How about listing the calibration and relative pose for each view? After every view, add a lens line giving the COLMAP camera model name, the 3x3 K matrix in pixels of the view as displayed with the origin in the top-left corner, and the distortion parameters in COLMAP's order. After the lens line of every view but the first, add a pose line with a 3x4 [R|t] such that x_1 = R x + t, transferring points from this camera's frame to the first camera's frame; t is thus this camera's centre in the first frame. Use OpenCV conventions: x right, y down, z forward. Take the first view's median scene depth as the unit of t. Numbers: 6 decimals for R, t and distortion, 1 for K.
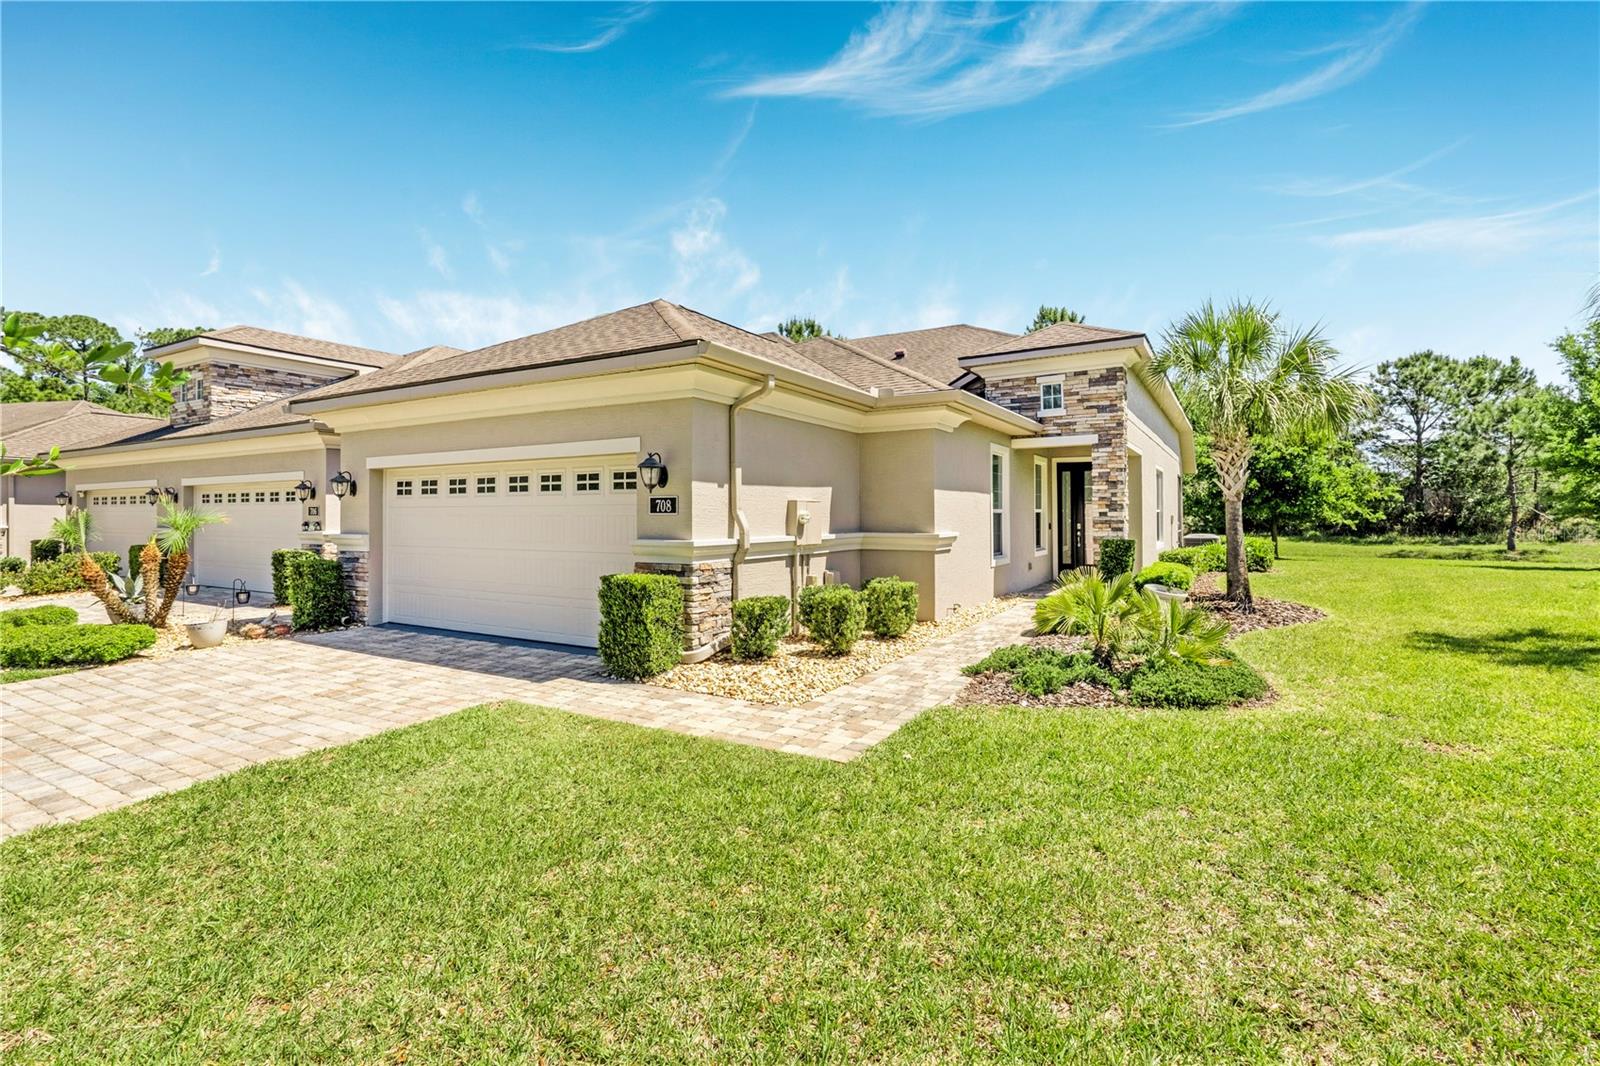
lens RADIAL K [[738.8, 0, 810.0], [0, 738.8, 516.9], [0, 0, 1]] dist [-0.006870, -0.000500]
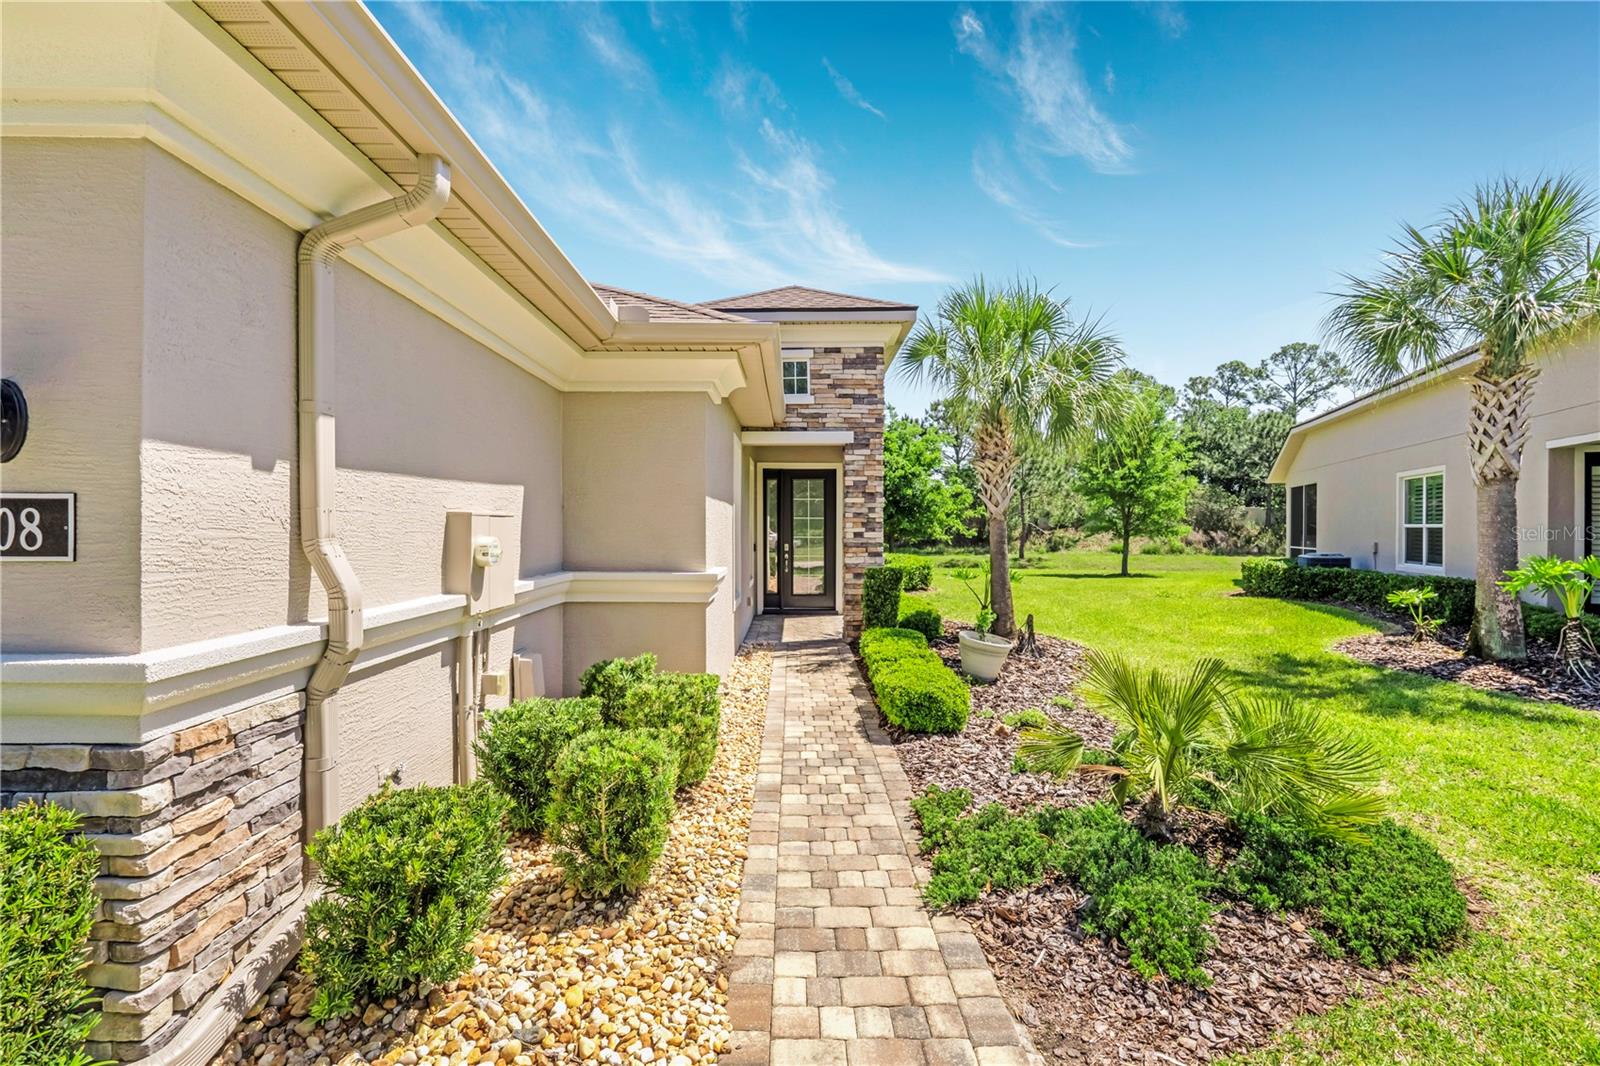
lens RADIAL K [[738.8, 0, 803.5], [0, 738.8, 528.3], [0, 0, 1]] dist [-0.006870, -0.000500]
pose [[0.858968, 0.004754, 0.512008, -0.053556], [-0.004775, 0.999988, -0.001275, -0.010116], [-0.512008, -0.001349, 0.858980, 0.389683]]
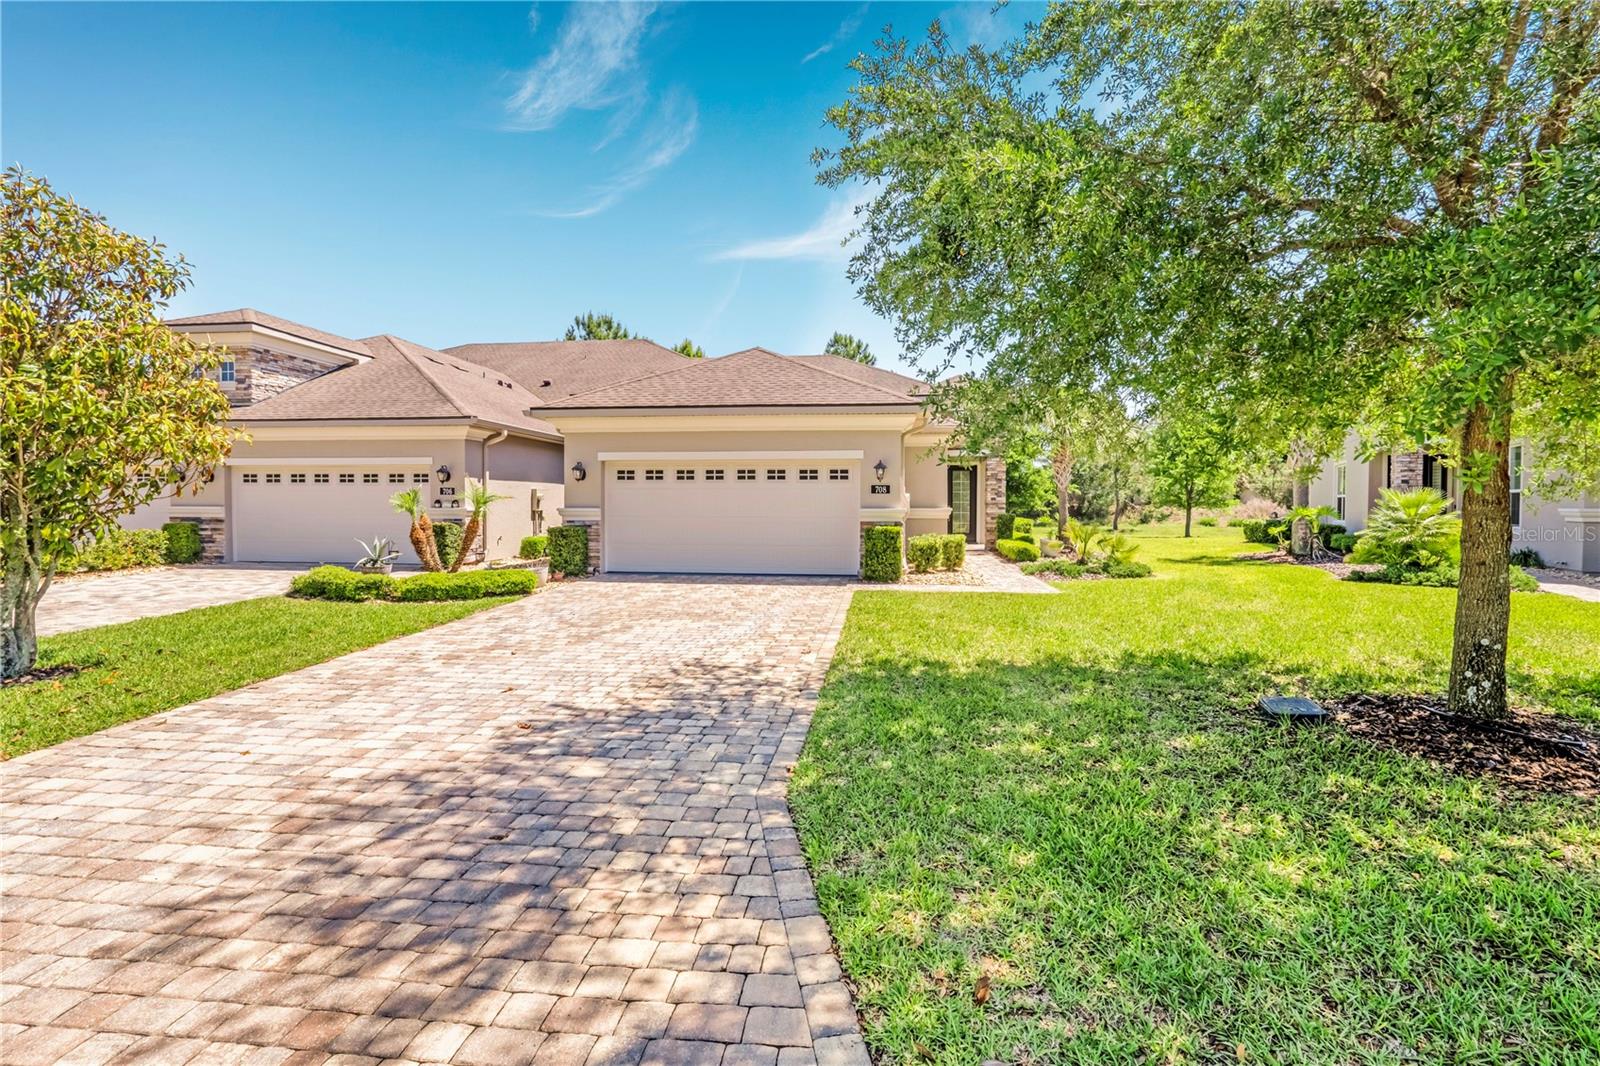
lens RADIAL K [[738.8, 0, 808.6], [0, 738.8, 532.5], [0, 0, 1]] dist [-0.006870, -0.000500]
pose [[0.917890, -0.009446, 0.396722, -0.673509], [-0.003941, 0.999450, 0.032914, 0.019255], [-0.396815, -0.031775, 0.917349, -0.365138]]
